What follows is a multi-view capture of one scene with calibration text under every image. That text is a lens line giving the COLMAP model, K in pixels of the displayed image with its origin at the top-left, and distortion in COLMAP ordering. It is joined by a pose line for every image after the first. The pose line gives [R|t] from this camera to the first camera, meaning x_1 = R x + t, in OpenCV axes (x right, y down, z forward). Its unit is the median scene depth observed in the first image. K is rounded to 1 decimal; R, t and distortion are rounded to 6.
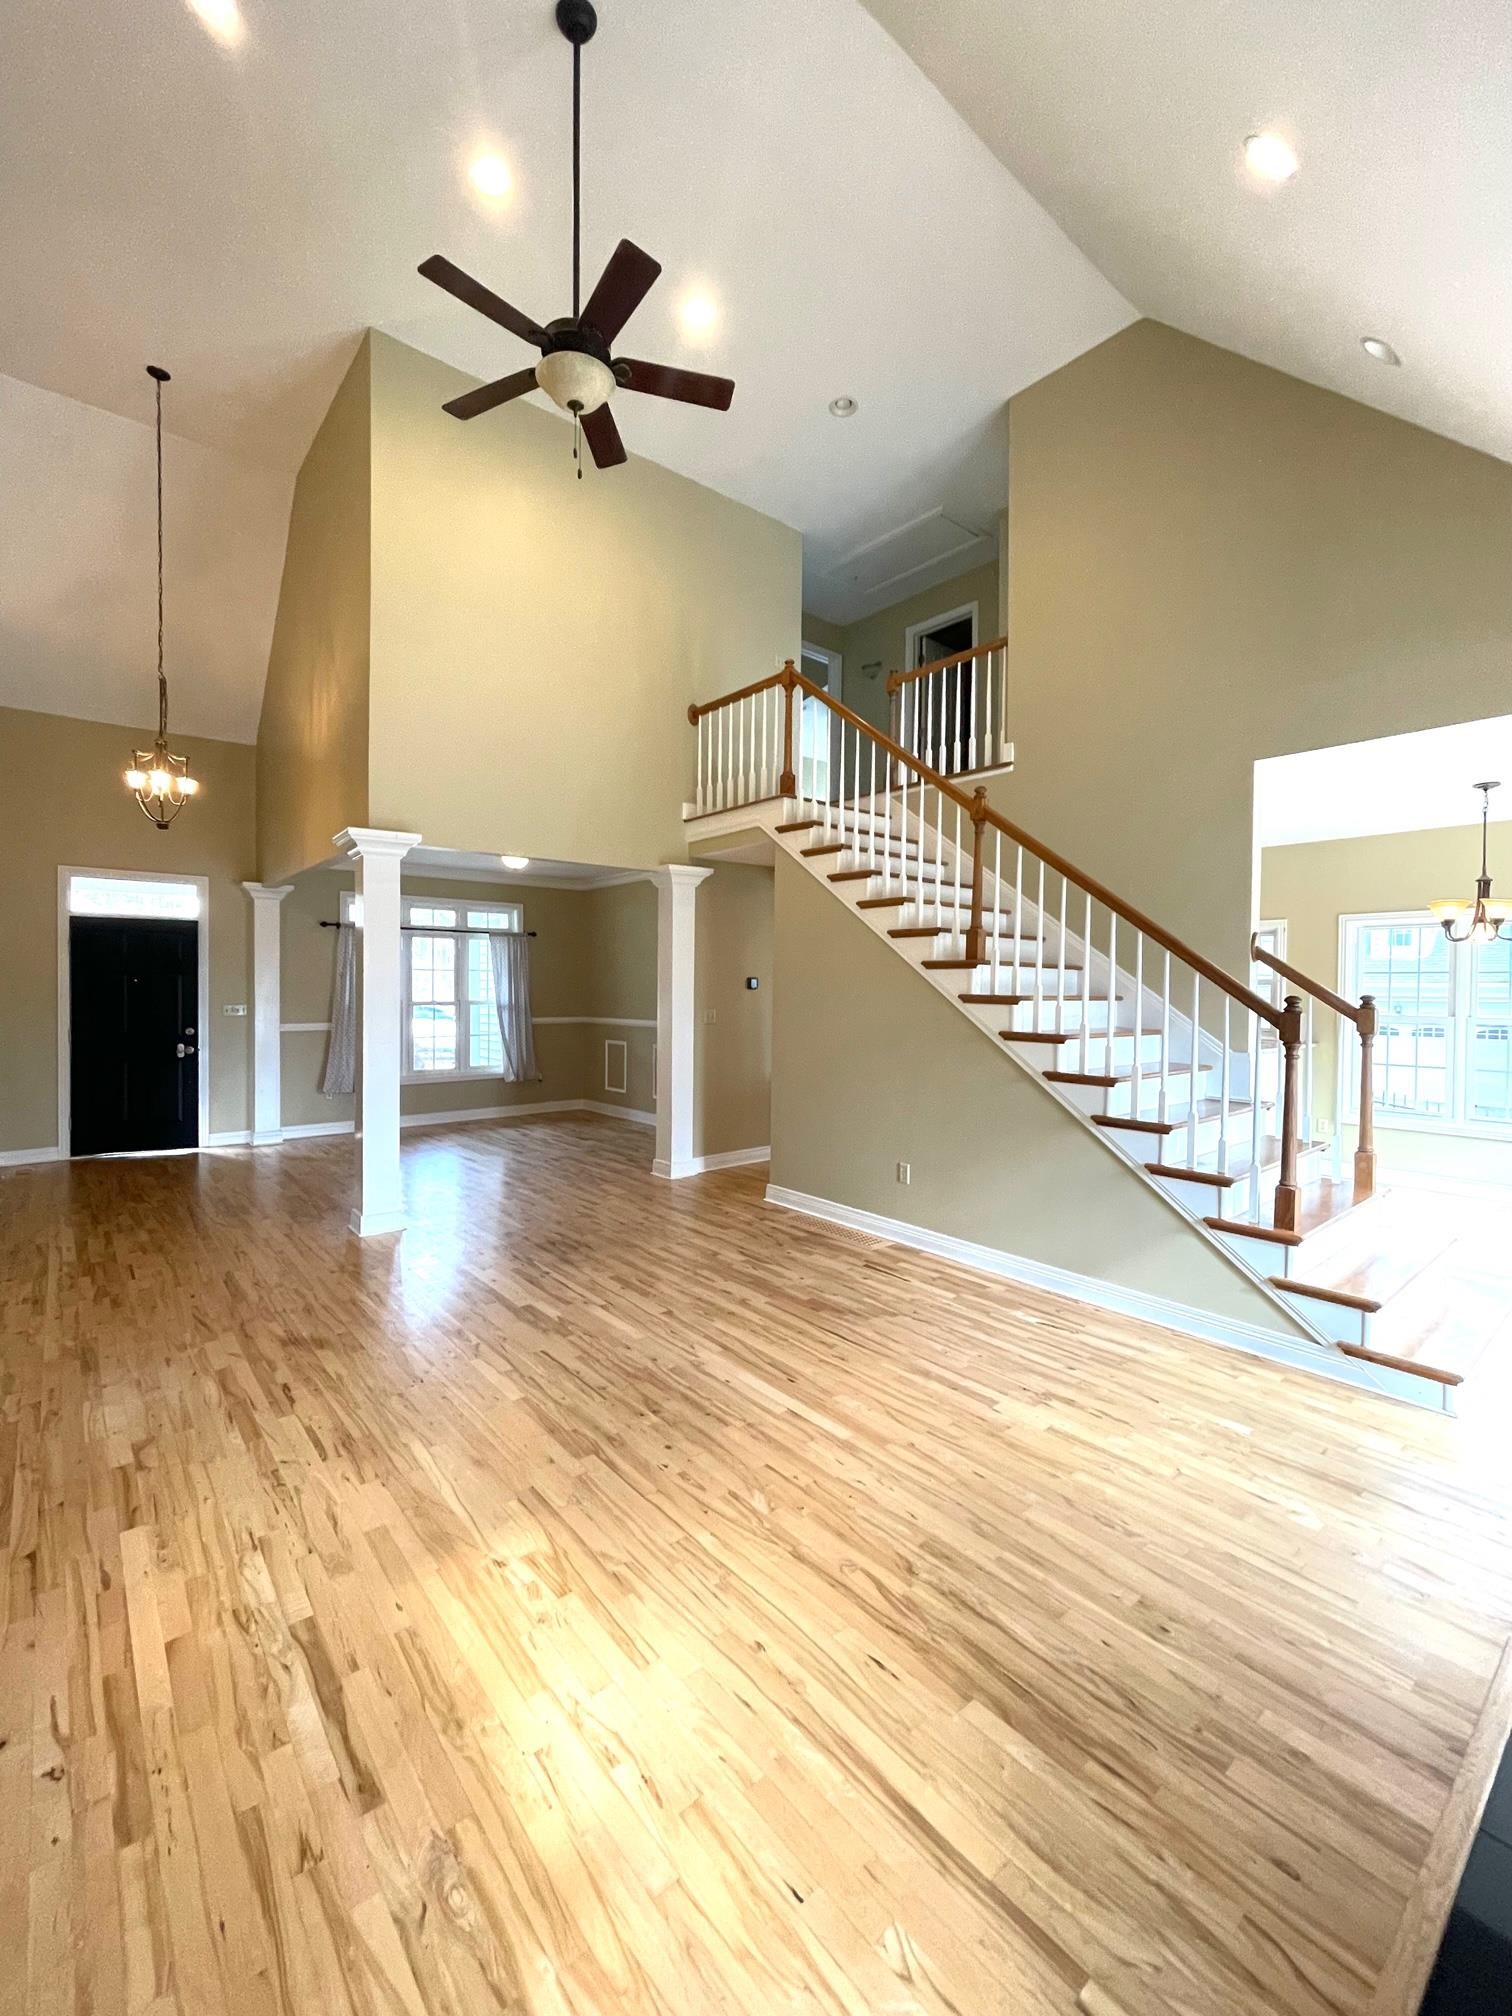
lens RADIAL K [[825.9, 0, 748.2], [0, 825.9, 996.2], [0, 0, 1]] dist [-0.002457, -0.000090]
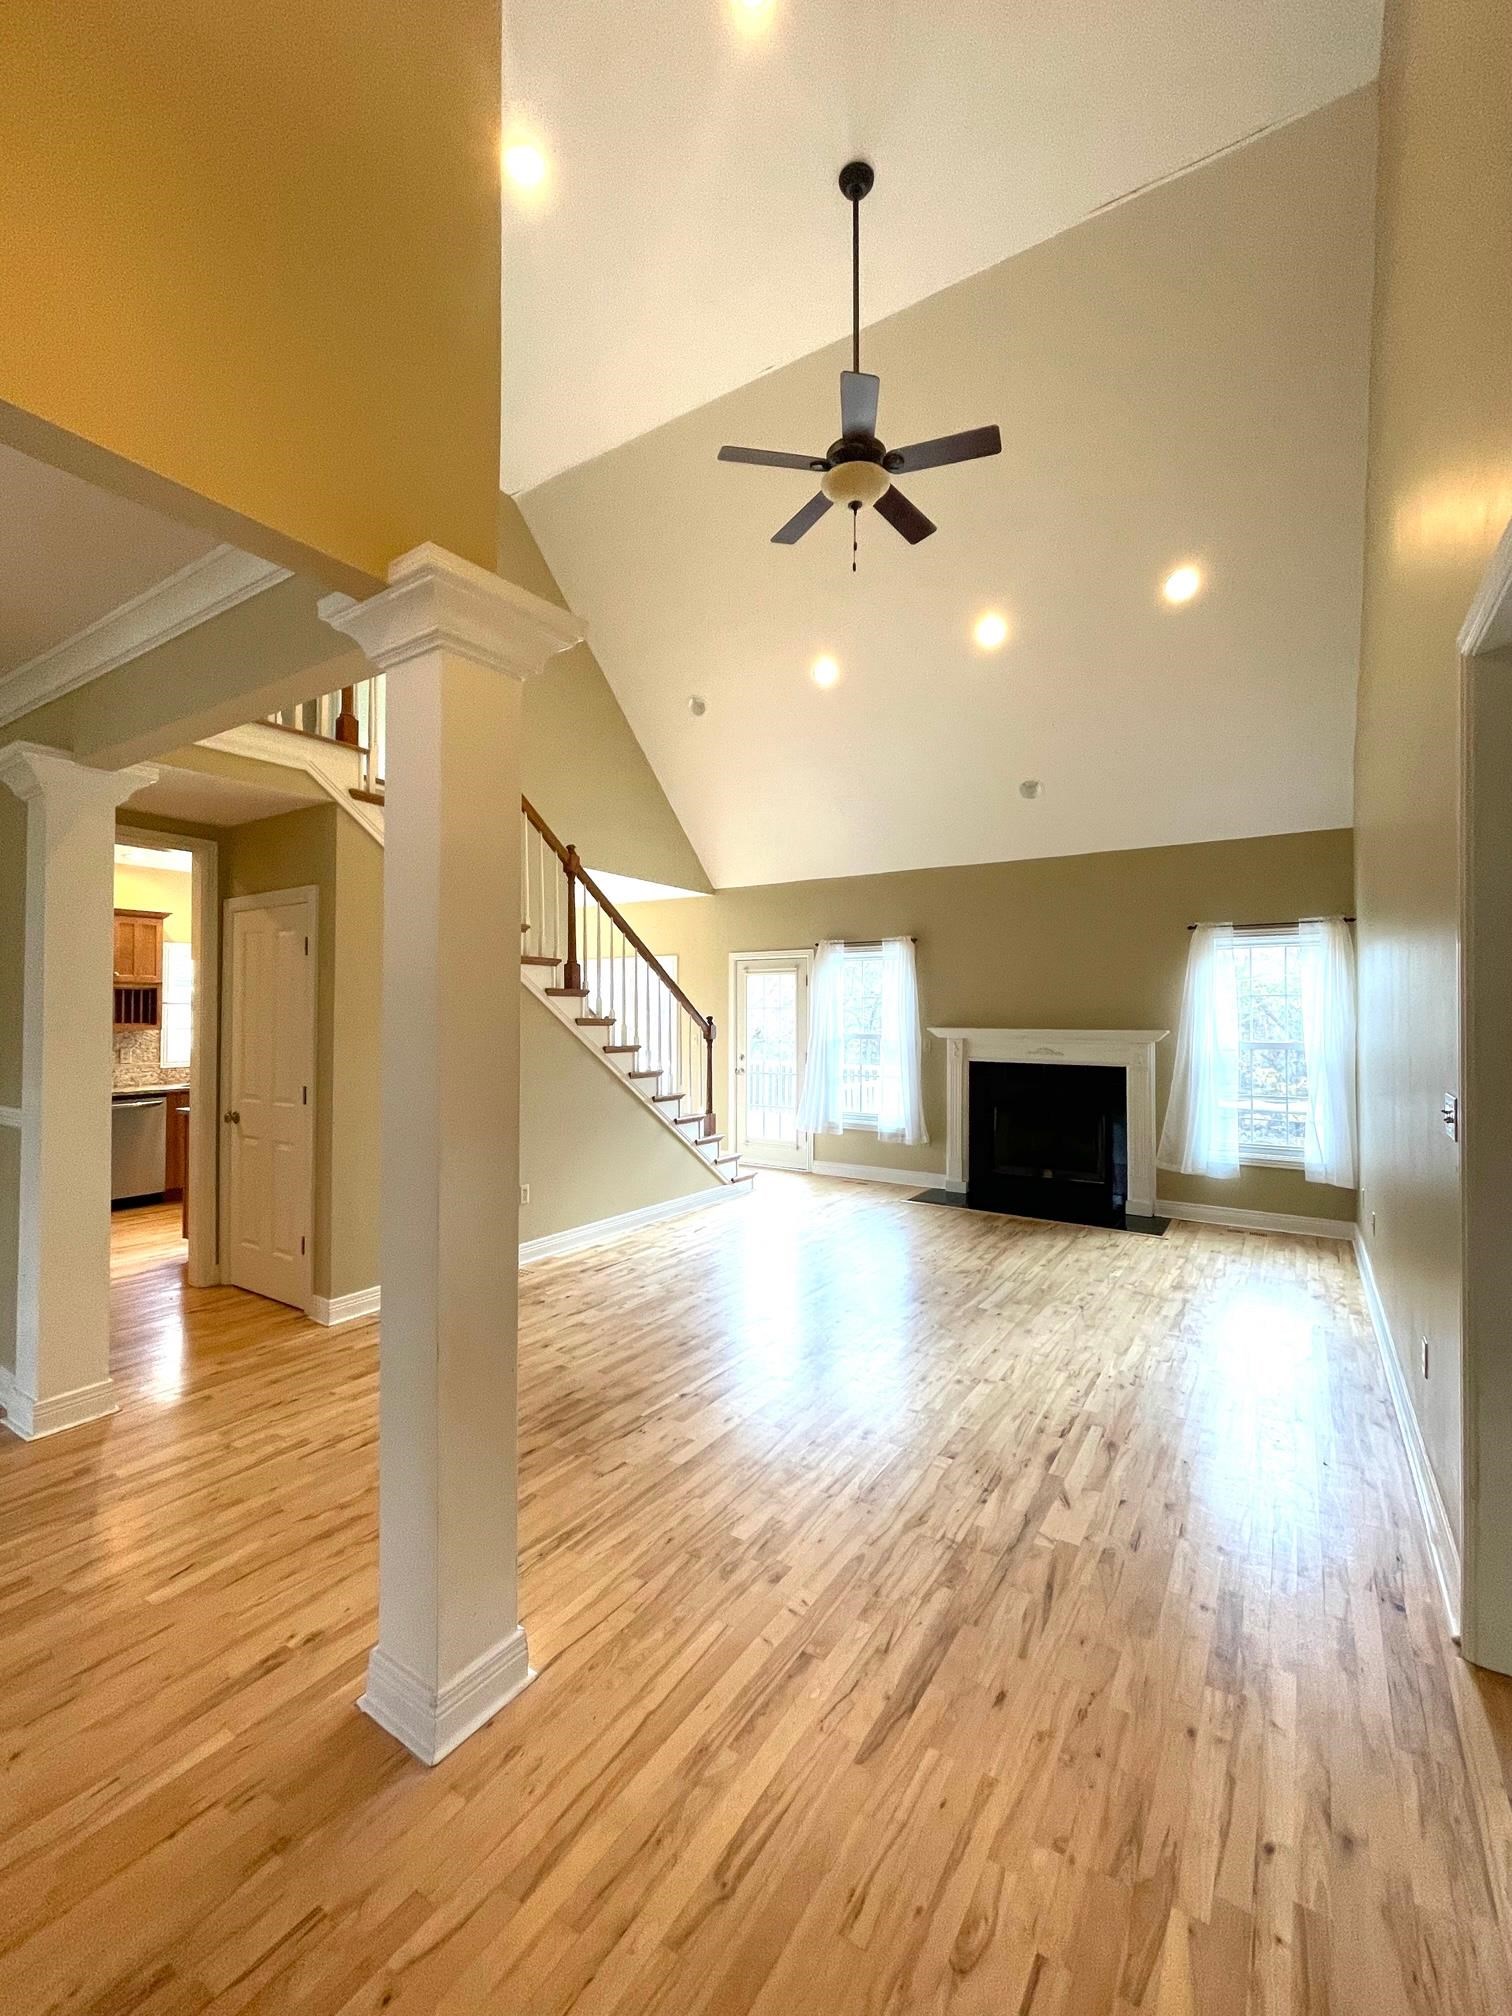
lens RADIAL K [[825.9, 0, 748.2], [0, 825.9, 996.2], [0, 0, 1]] dist [-0.002457, -0.000090]
pose [[-0.282468, 0.013608, 0.959180, -0.971118], [0.008851, 0.999894, -0.011579, -0.018562], [-0.959236, 0.005219, -0.282559, 1.136495]]
